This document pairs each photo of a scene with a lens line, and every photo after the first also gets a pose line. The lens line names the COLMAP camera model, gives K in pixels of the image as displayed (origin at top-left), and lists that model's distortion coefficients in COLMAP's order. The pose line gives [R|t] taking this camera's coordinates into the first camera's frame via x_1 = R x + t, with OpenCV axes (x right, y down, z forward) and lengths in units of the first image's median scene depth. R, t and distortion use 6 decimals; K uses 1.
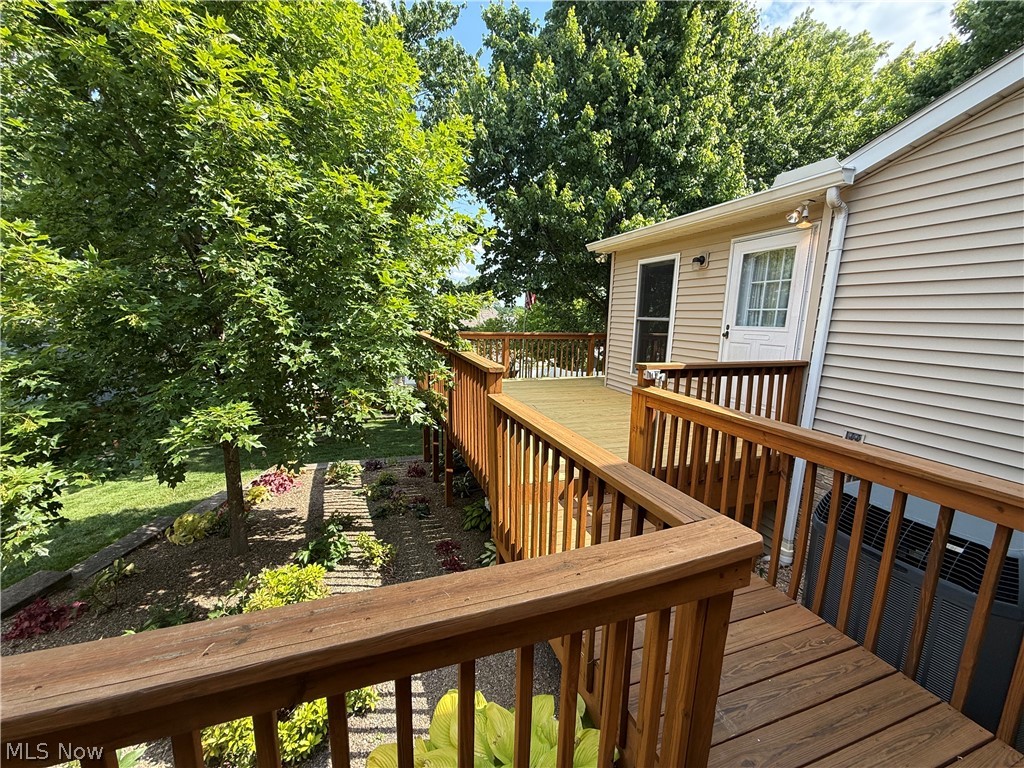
lens RADIAL K [[406.0, 0, 507.5], [0, 406.0, 382.2], [0, 0, 1]] dist [-0.002387, 0.000687]
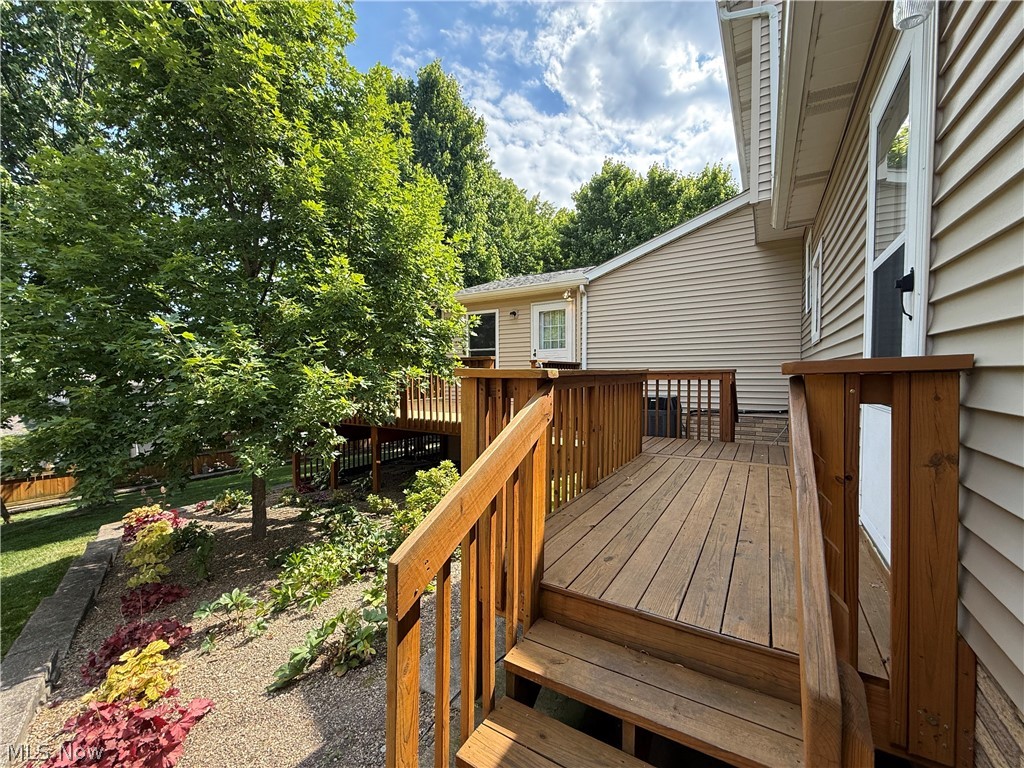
lens RADIAL K [[406.0, 0, 514.3], [0, 406.0, 383.0], [0, 0, 1]] dist [-0.002387, 0.000687]
pose [[0.767898, -0.040379, 0.639298, -0.691705], [0.128179, 0.987513, -0.091592, 0.161496], [-0.627617, 0.152278, 0.763484, -0.299559]]
